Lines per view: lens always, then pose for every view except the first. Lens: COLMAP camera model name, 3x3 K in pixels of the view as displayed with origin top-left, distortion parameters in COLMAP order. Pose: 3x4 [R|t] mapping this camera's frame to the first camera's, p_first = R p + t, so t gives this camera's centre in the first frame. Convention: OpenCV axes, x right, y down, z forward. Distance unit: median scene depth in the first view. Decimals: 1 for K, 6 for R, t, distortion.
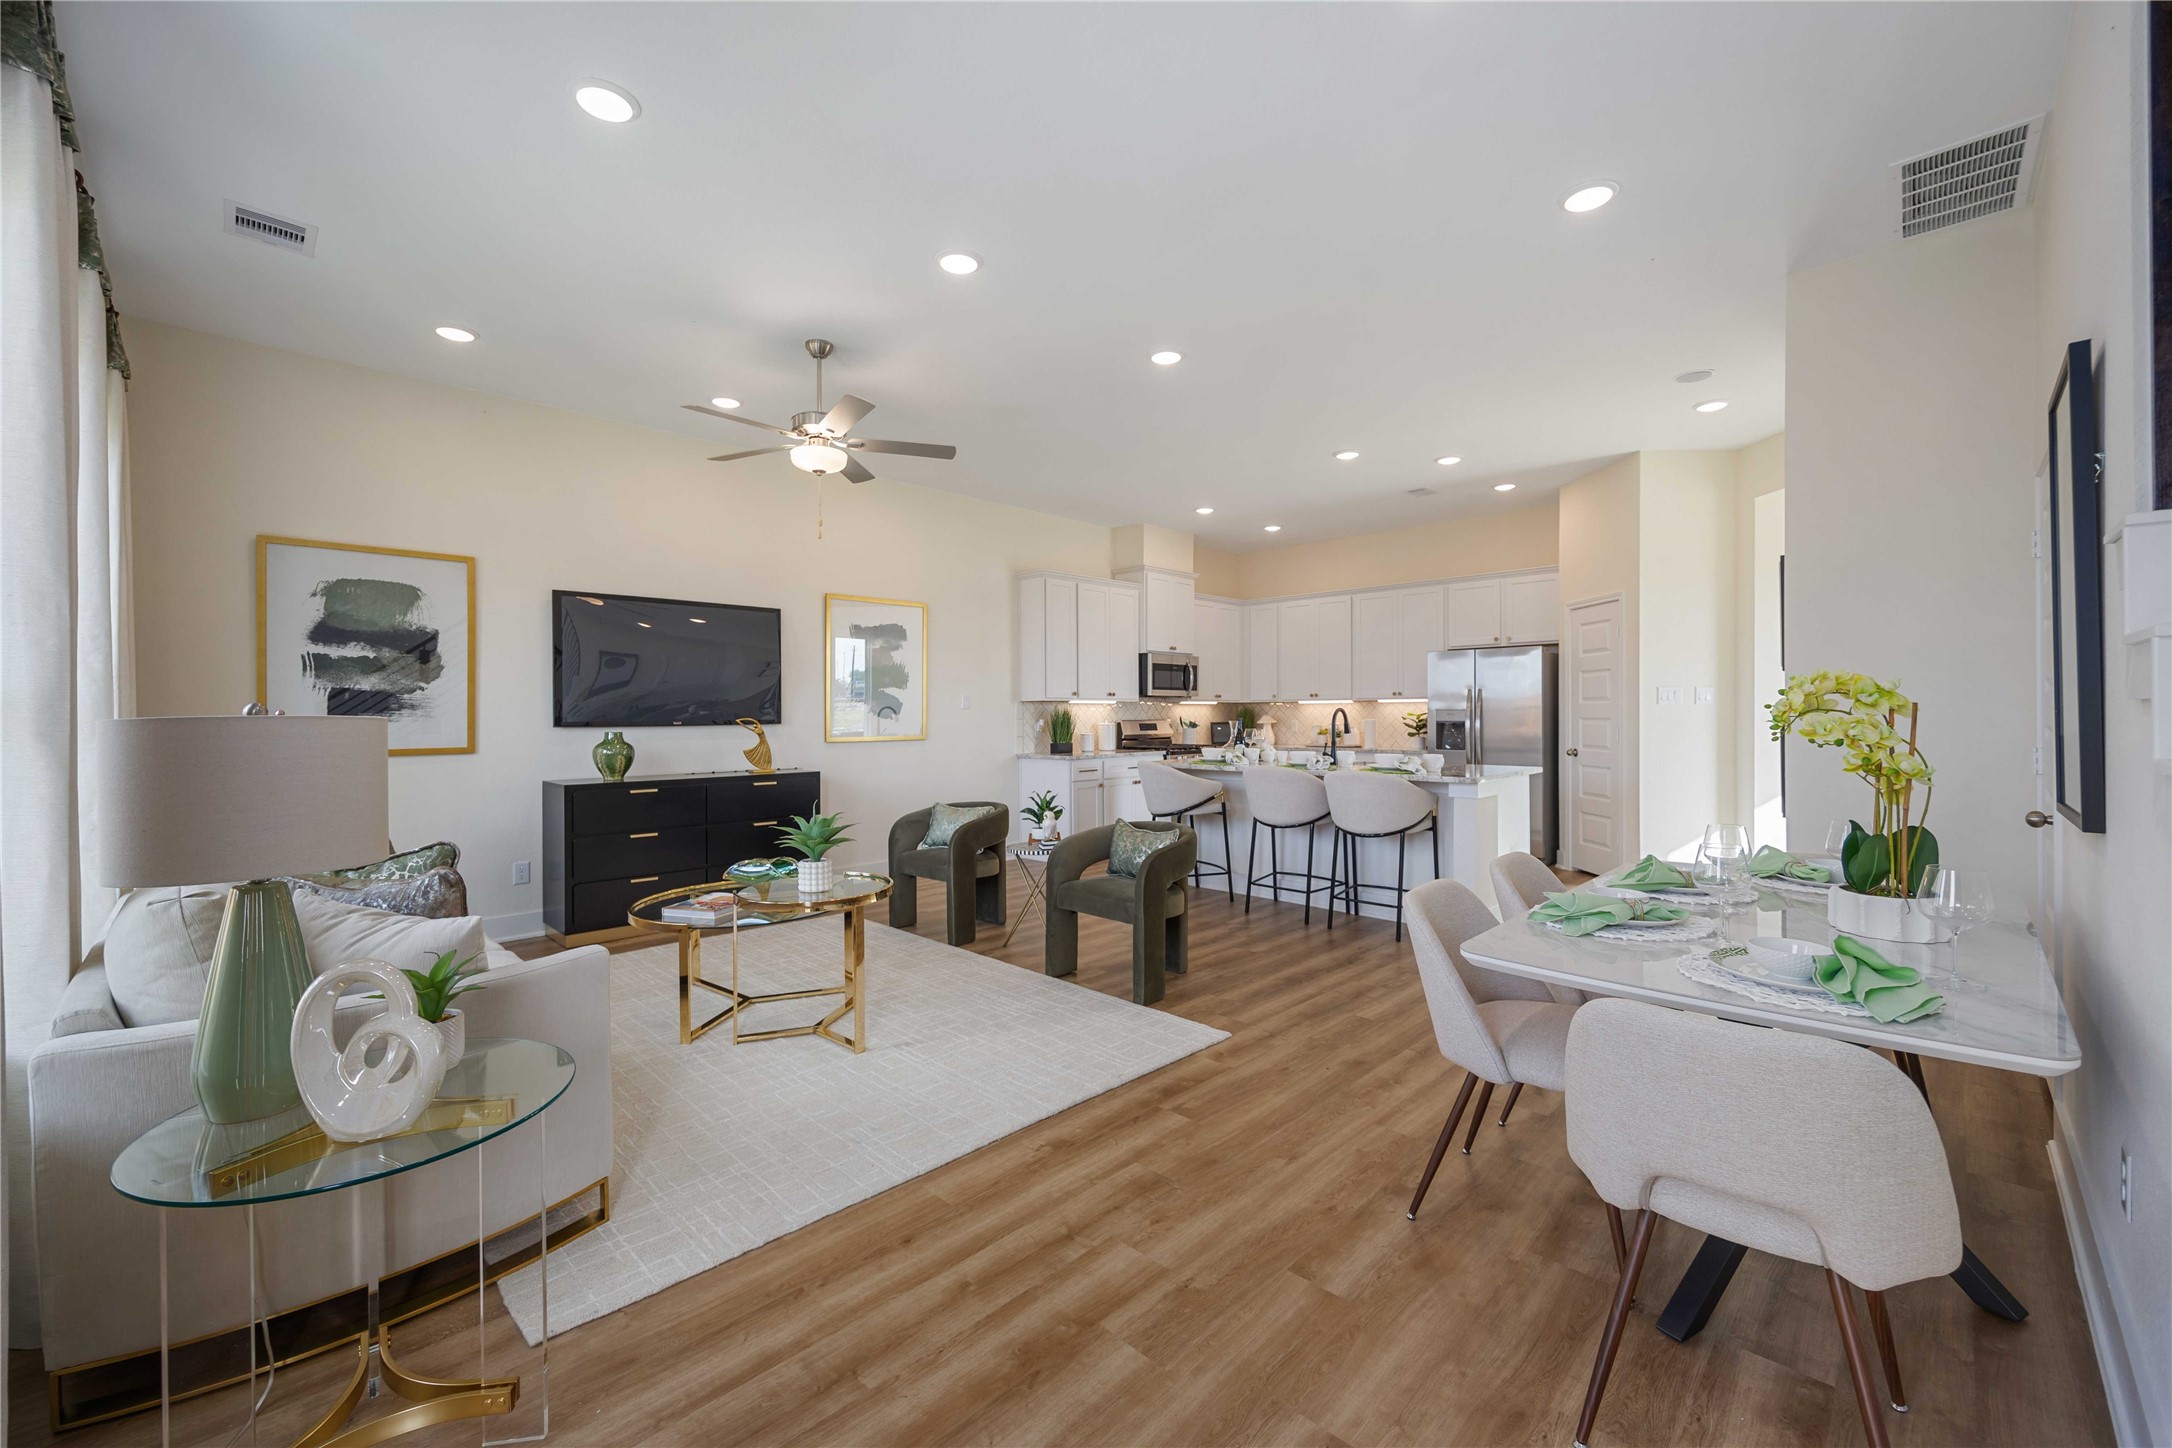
lens RADIAL K [[867.8, 0, 1086.7], [0, 867.8, 716.7], [0, 0, 1]] dist [0.000197, -0.000347]
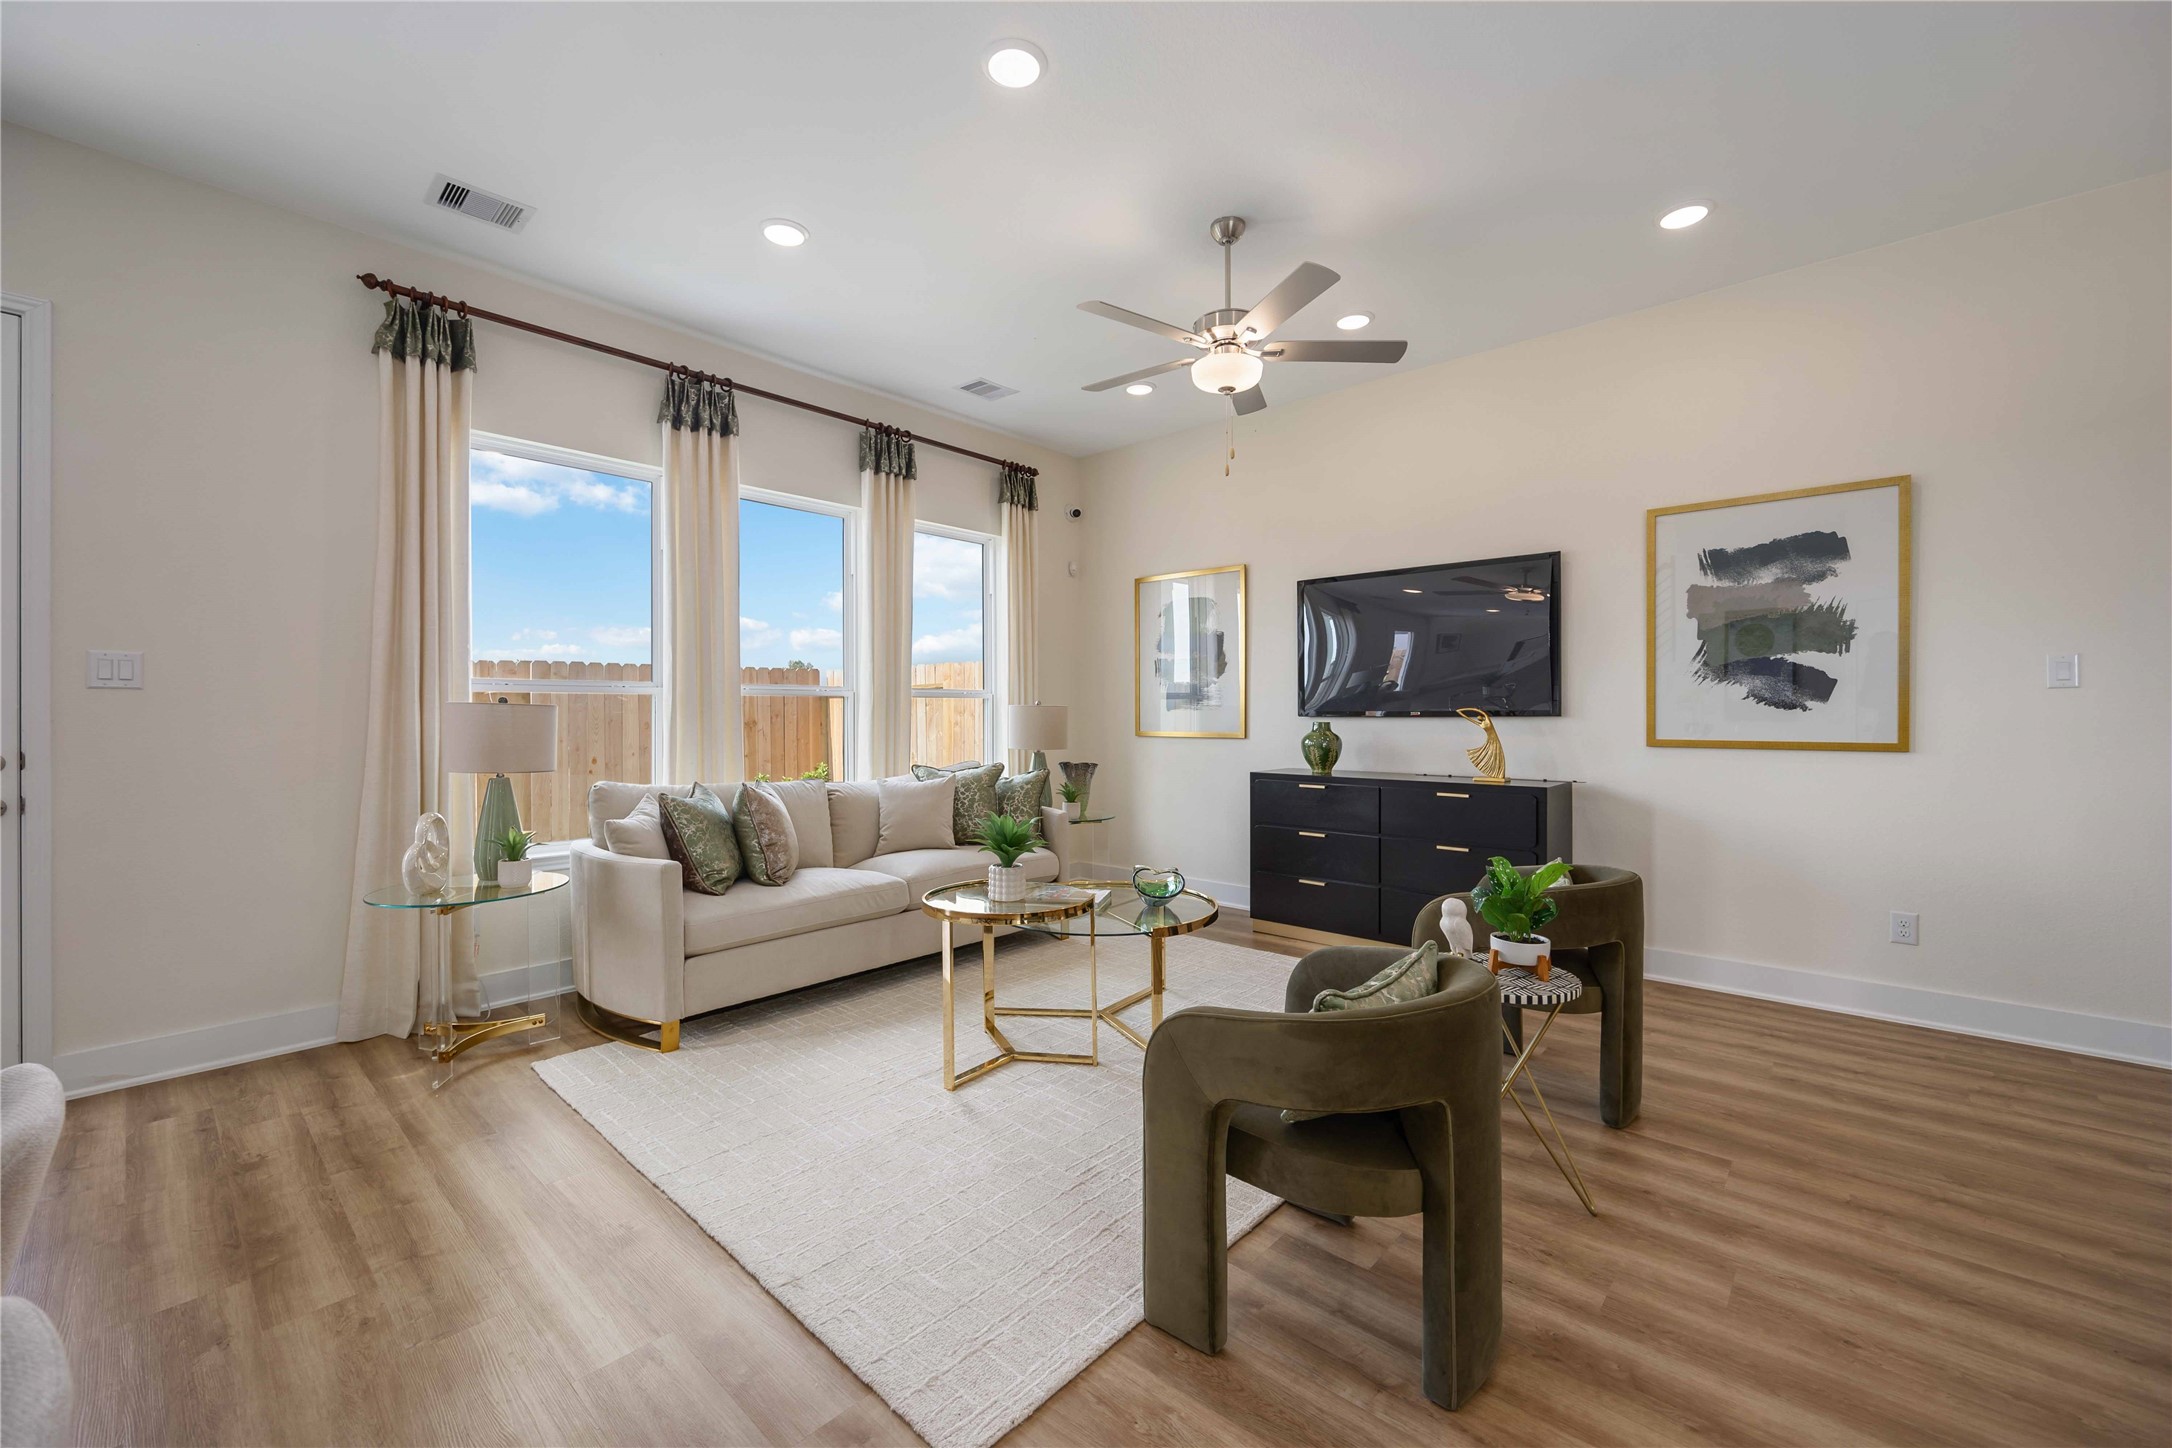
lens RADIAL K [[867.8, 0, 1086.7], [0, 867.8, 716.7], [0, 0, 1]] dist [0.000197, -0.000347]
pose [[0.043993, 0.010075, -0.998981, 0.291881], [-0.001482, 0.999949, 0.010020, 0.002096], [0.999031, 0.001040, 0.044006, 0.522771]]
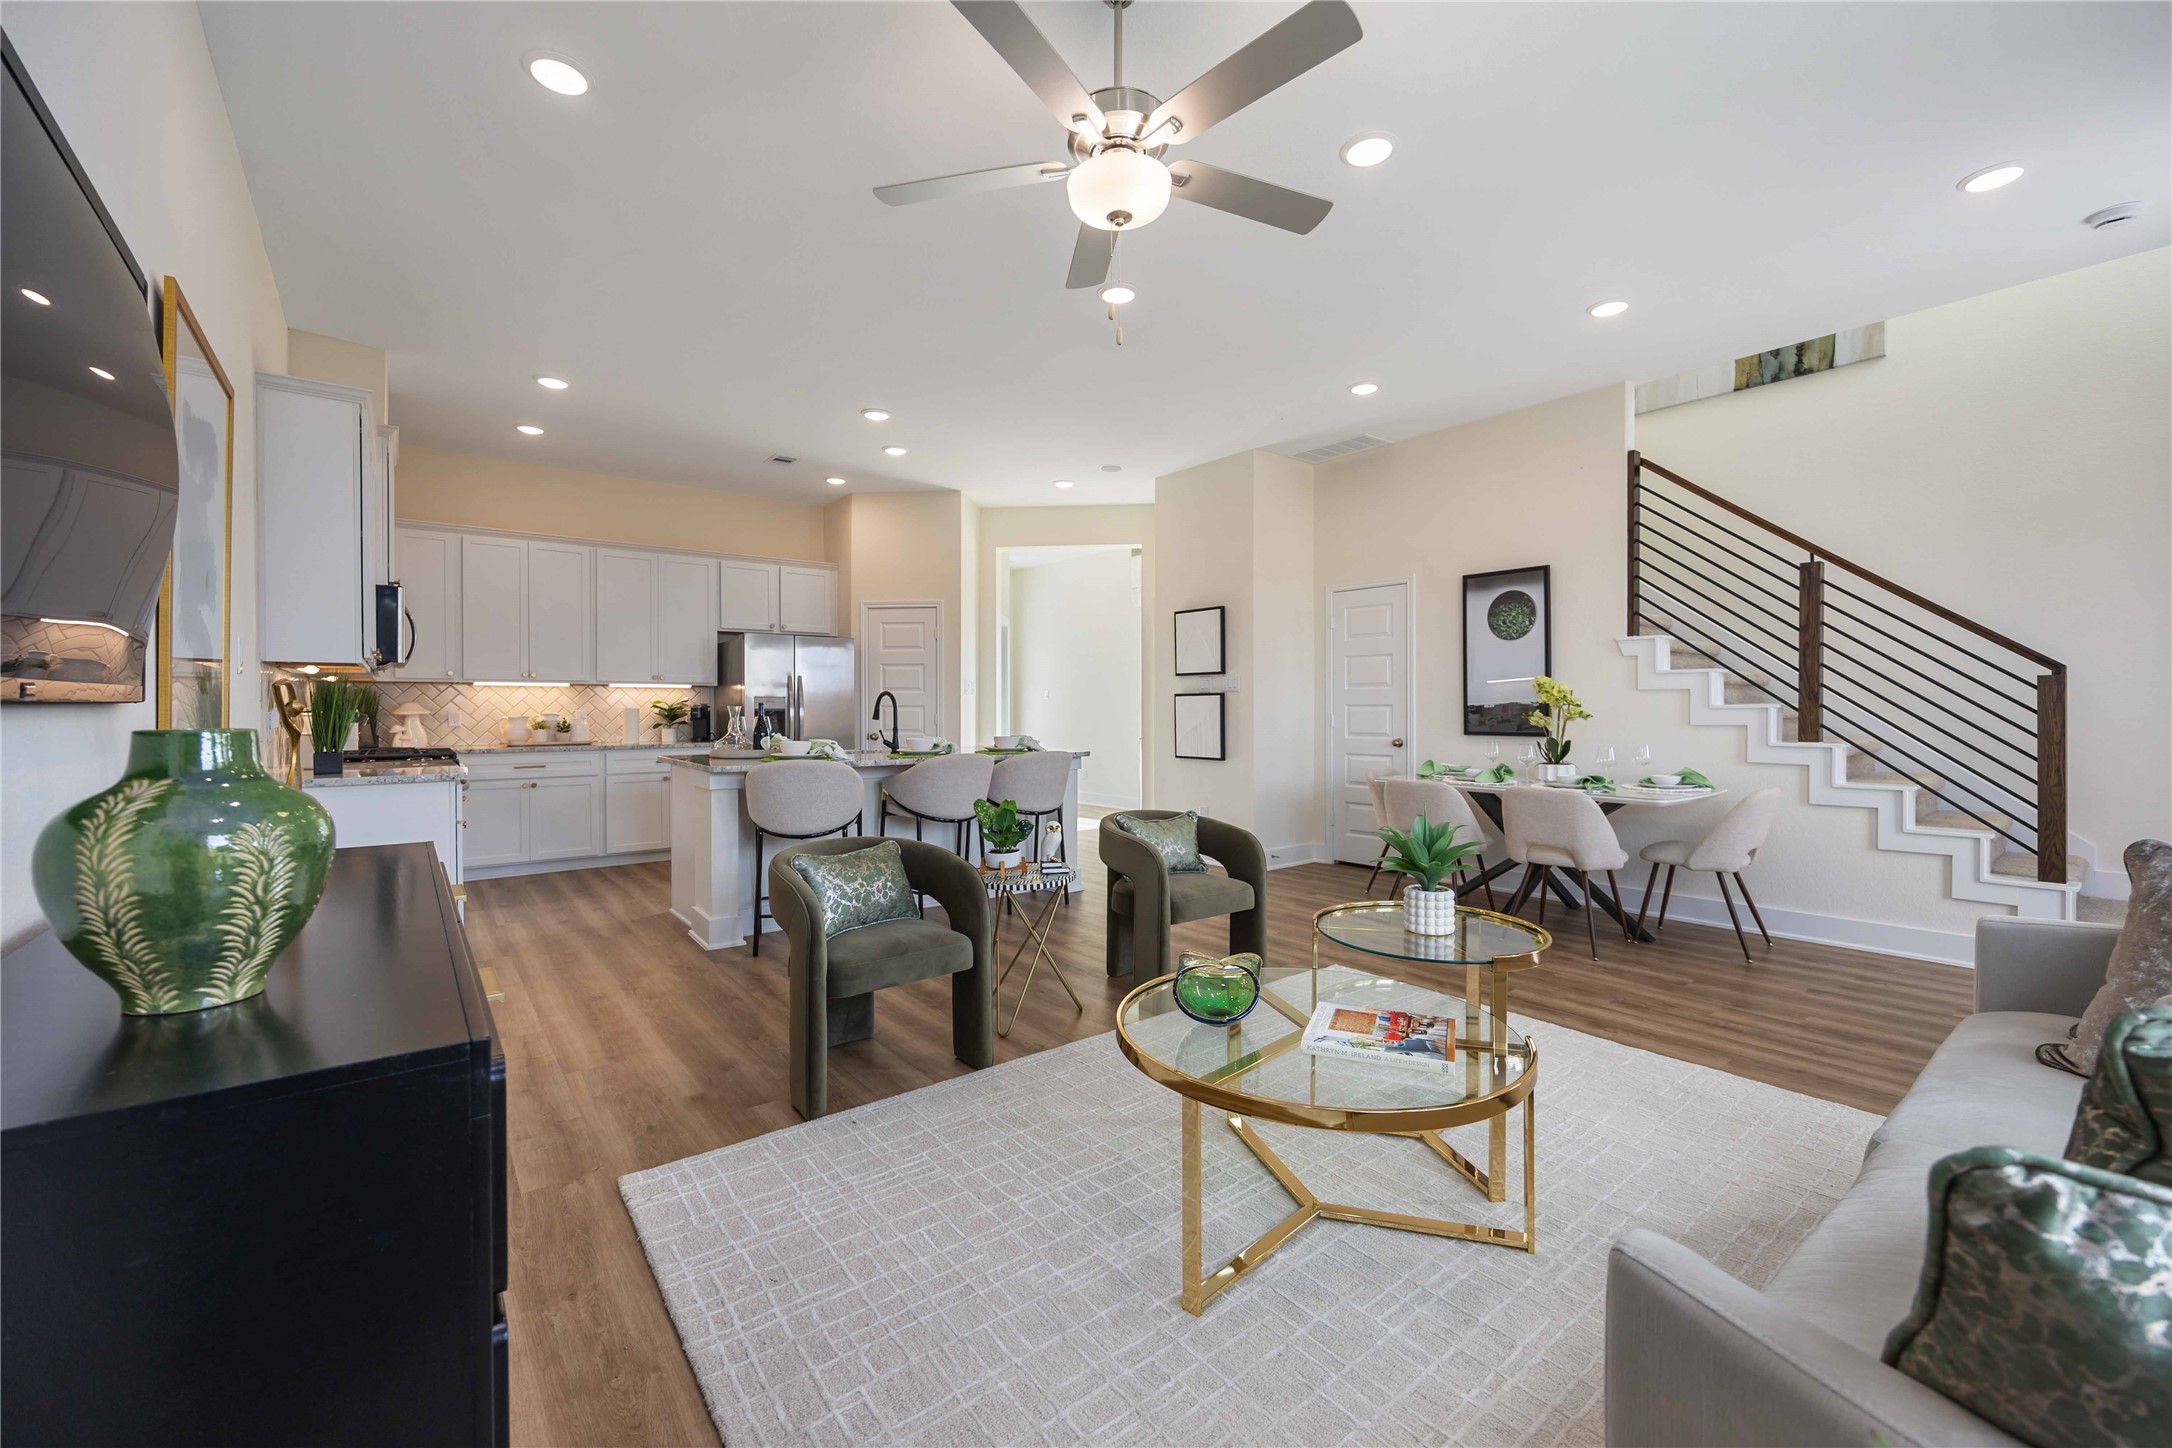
lens RADIAL K [[867.8, 0, 1086.7], [0, 867.8, 716.7], [0, 0, 1]] dist [0.000197, -0.000347]
pose [[0.123494, -0.004817, 0.992334, -0.519566], [0.005131, 0.999978, 0.004215, 0.012453], [-0.992332, 0.004571, 0.123516, 0.597091]]
